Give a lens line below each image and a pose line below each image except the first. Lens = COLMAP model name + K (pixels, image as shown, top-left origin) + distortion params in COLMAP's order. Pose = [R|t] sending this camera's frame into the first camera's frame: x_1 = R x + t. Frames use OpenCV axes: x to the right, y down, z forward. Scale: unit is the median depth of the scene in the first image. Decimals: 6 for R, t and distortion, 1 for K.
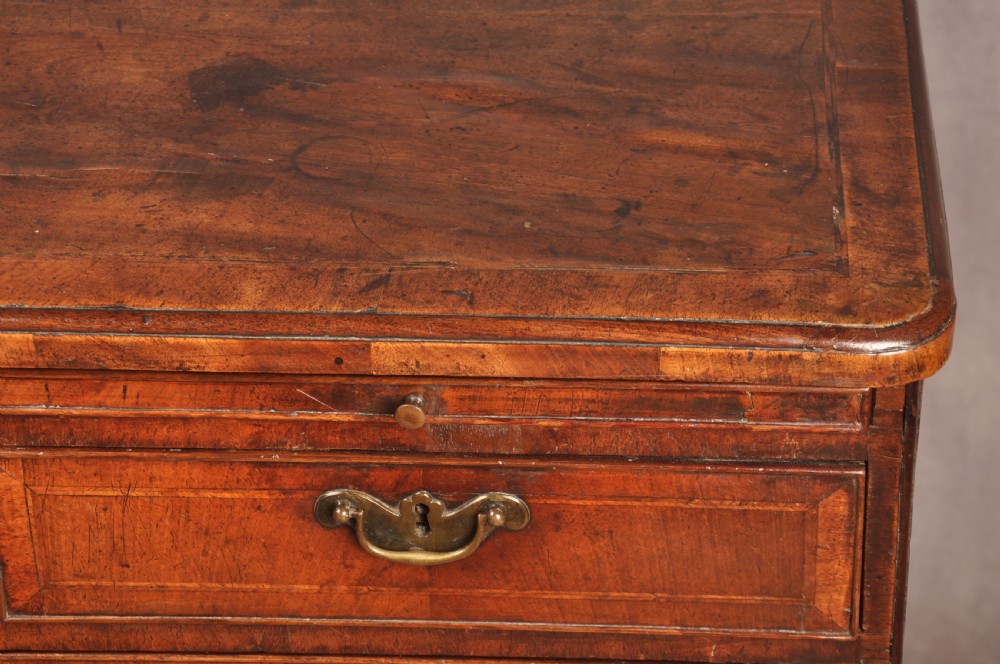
lens RADIAL K [[2655.0, 0, 493.7], [0, 2655.0, 341.6], [0, 0, 1]] dist [0.554348, 1.150414]
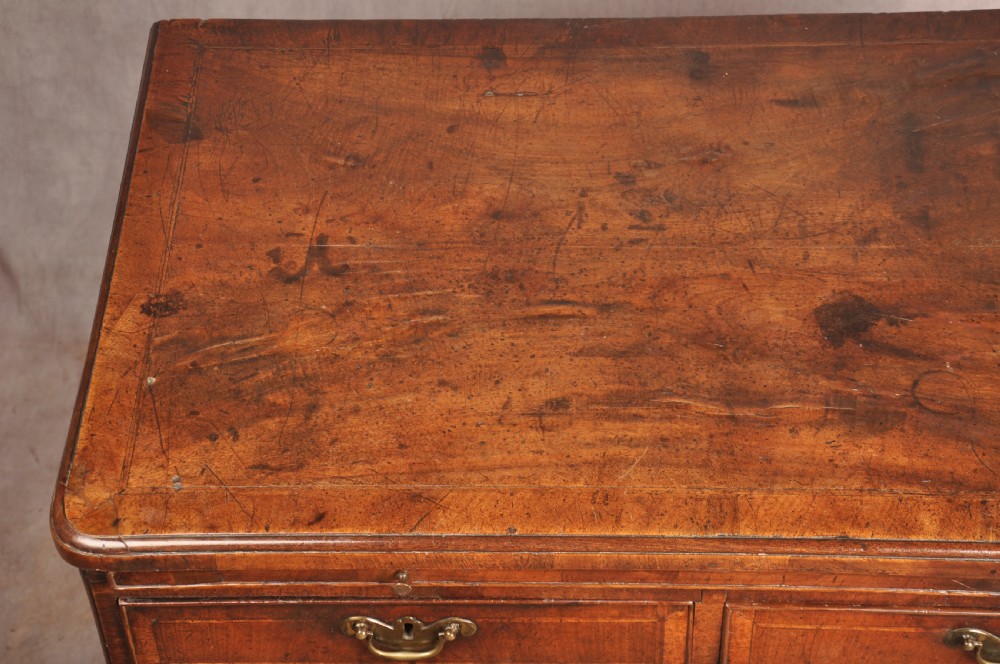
lens RADIAL K [[2059.1, 0, 493.3], [0, 2059.1, 334.2], [0, 0, 1]] dist [0.357460, 0.370509]
pose [[0.999024, -0.027106, 0.034882, -0.358871], [0.019105, 0.977065, 0.212081, -0.362875], [-0.039831, -0.211207, 0.976629, -0.121080]]
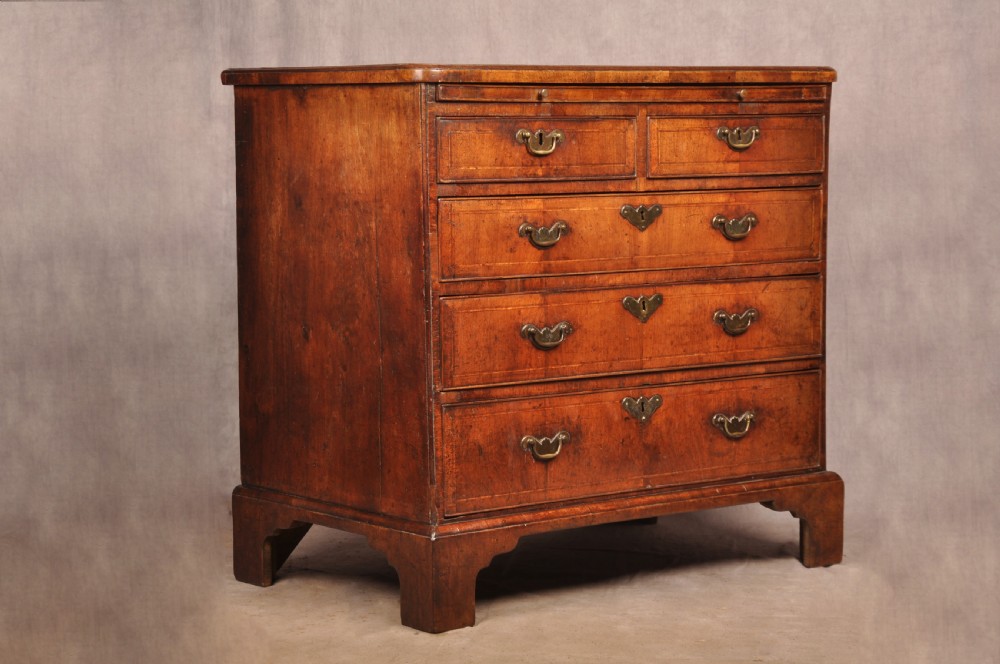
lens RADIAL K [[2336.3, 0, 470.2], [0, 2336.3, 334.3], [0, 0, 1]] dist [0.456871, 0.772764]
pose [[0.751526, -0.038840, 0.658559, -2.413225], [0.367898, 0.853296, -0.369508, 1.341513], [-0.547594, 0.519978, 0.655564, -0.757763]]
